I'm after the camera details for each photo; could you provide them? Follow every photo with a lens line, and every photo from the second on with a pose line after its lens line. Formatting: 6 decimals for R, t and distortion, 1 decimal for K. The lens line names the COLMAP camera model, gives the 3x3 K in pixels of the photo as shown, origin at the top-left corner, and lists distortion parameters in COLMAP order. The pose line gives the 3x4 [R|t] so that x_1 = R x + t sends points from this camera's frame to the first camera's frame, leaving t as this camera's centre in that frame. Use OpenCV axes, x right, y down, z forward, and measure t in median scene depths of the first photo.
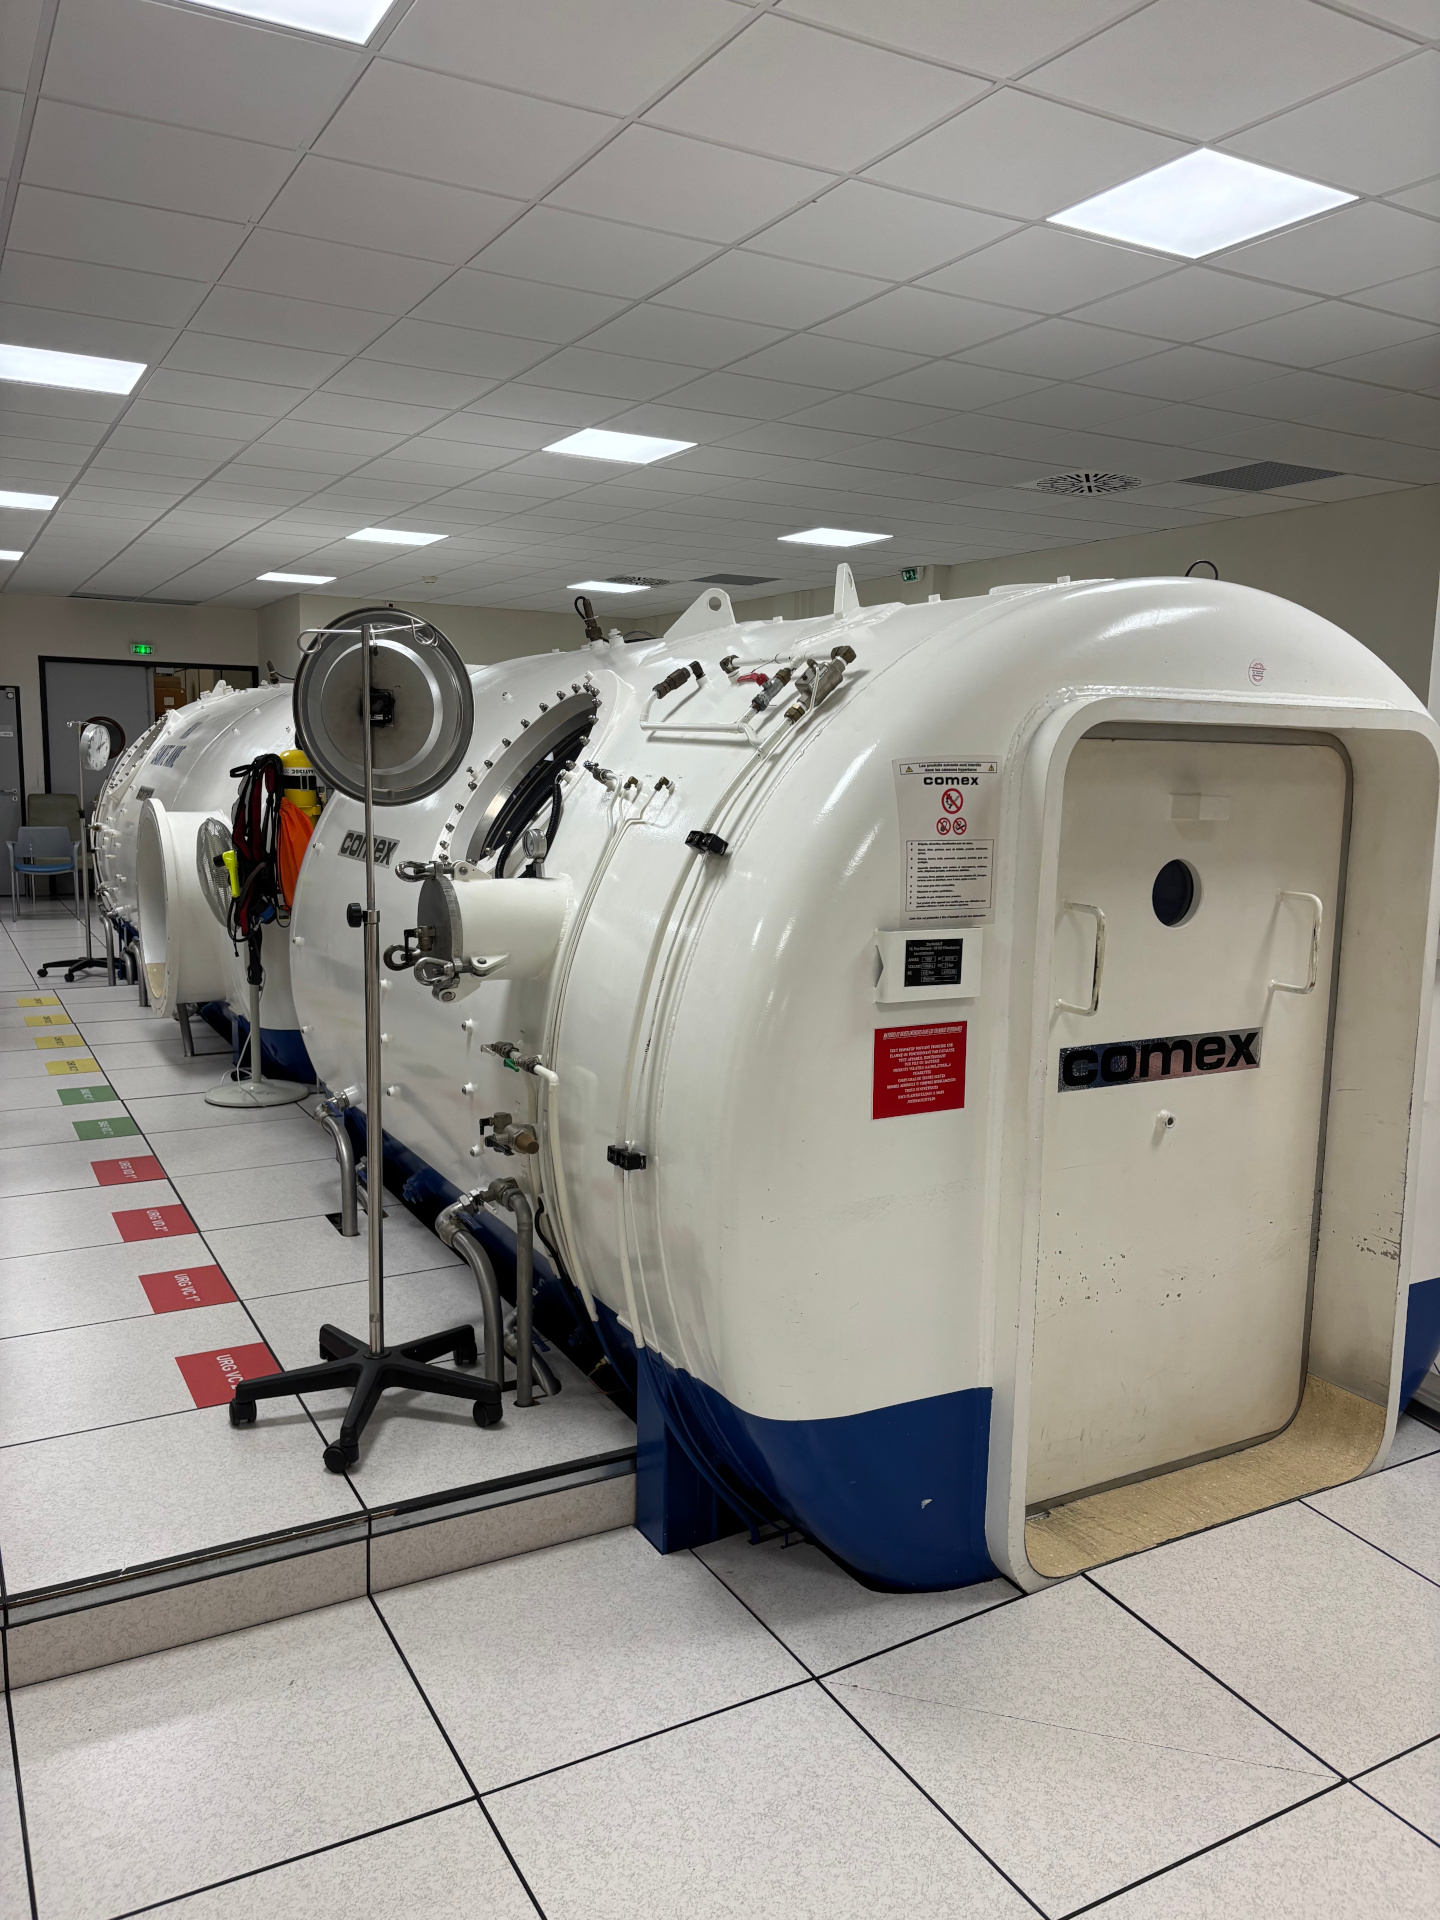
lens RADIAL K [[1458.0, 0, 724.2], [0, 1458.0, 963.1], [0, 0, 1]] dist [0.043545, -0.056897]
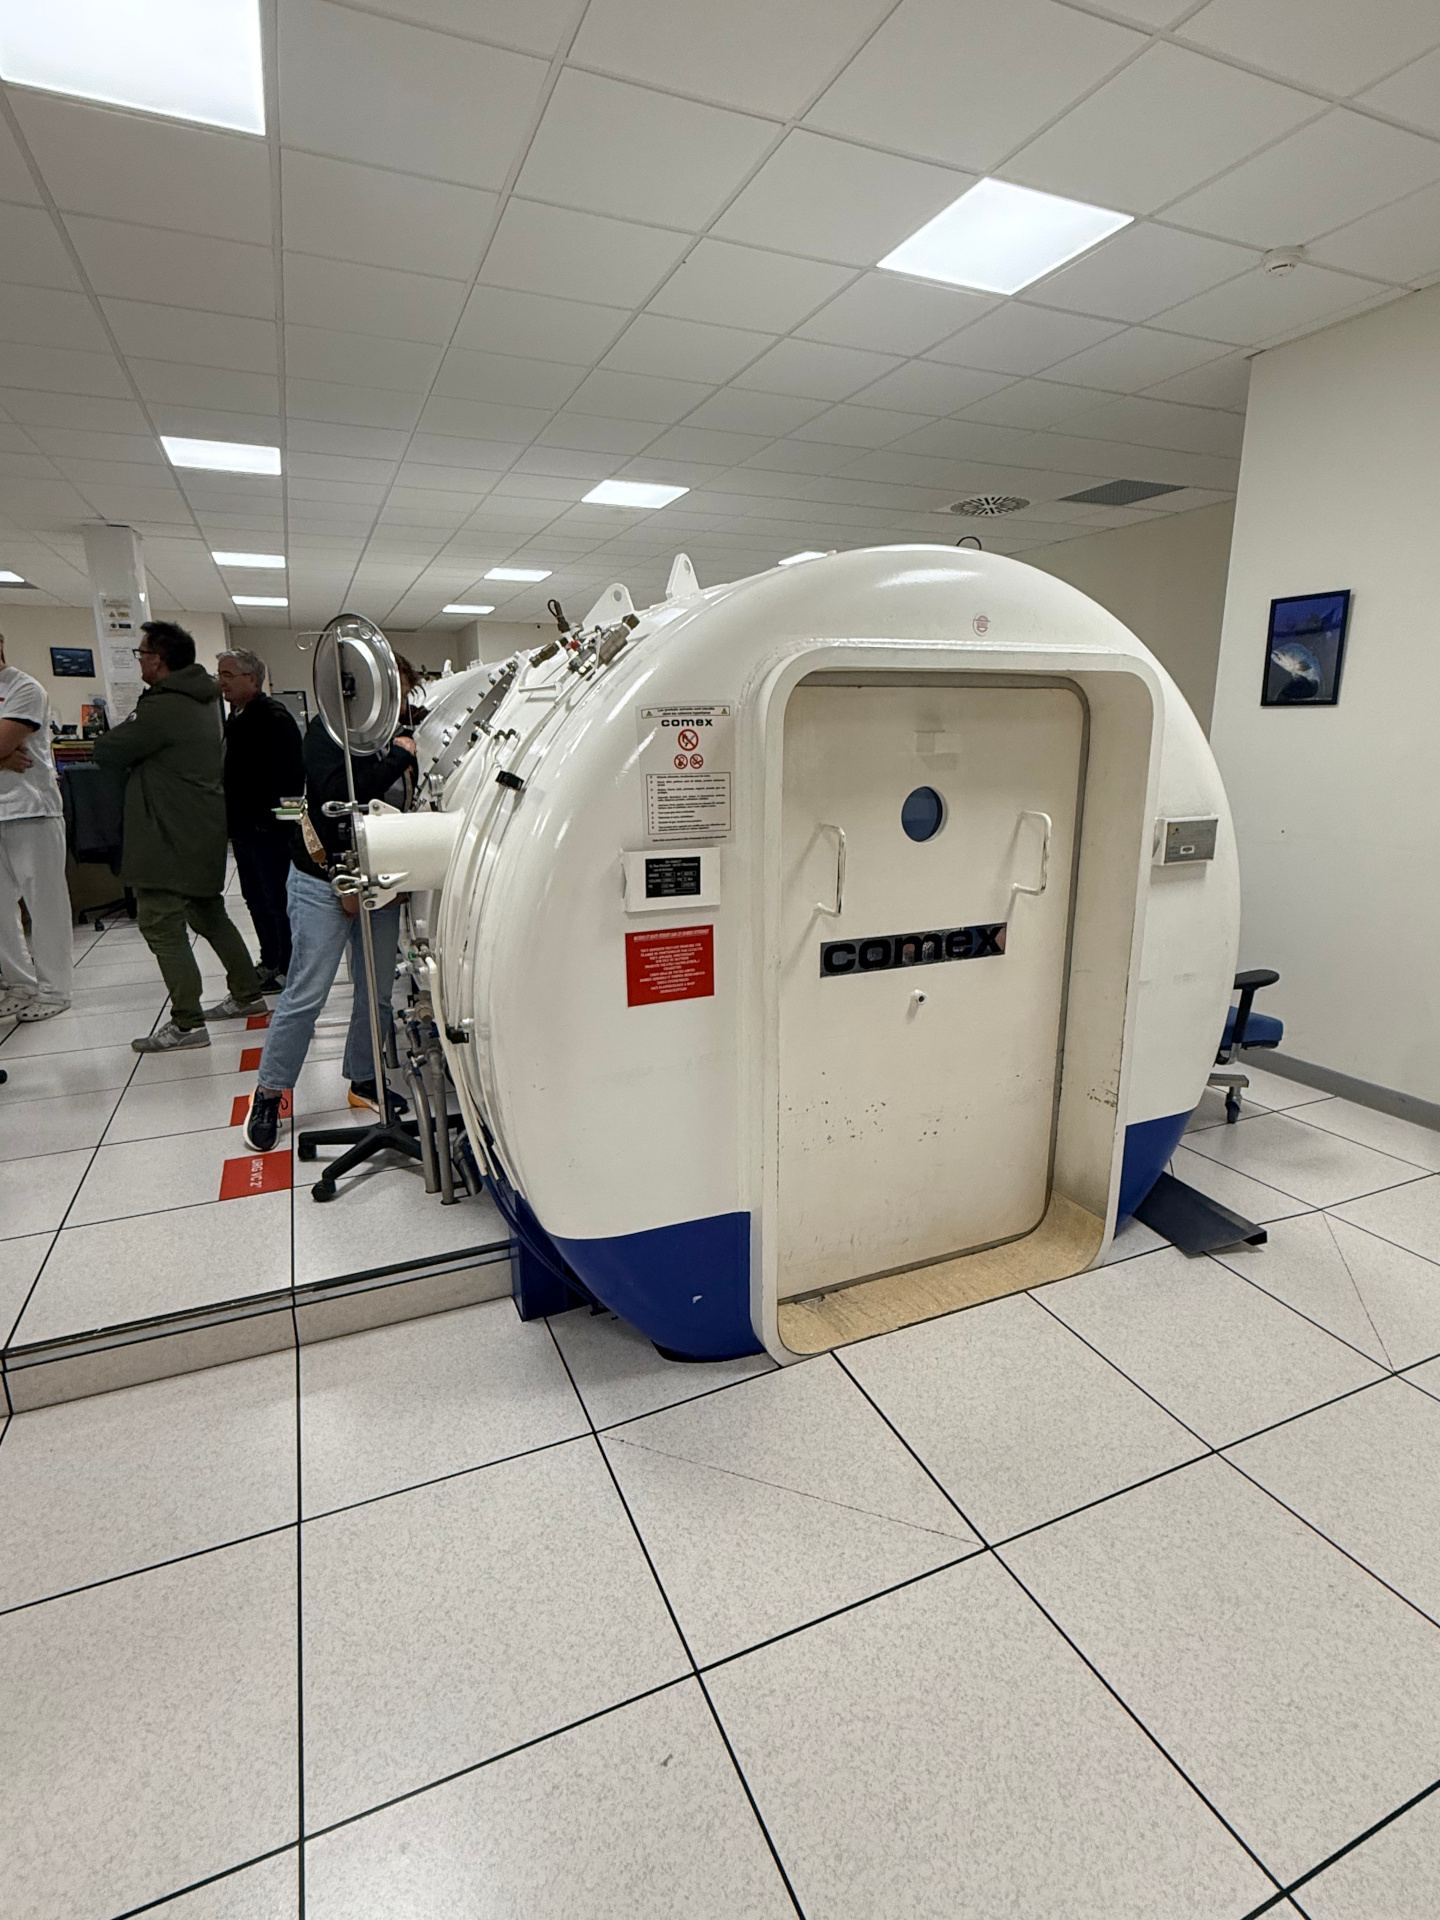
lens RADIAL K [[947.3, 0, 714.0], [0, 947.3, 955.0], [0, 0, 1]] dist [-0.006432, 0.003107]
pose [[0.994250, -0.003925, -0.107015, 0.230325], [0.014149, 0.995383, 0.094939, -0.009139], [0.106149, -0.095907, 0.989714, 0.200571]]
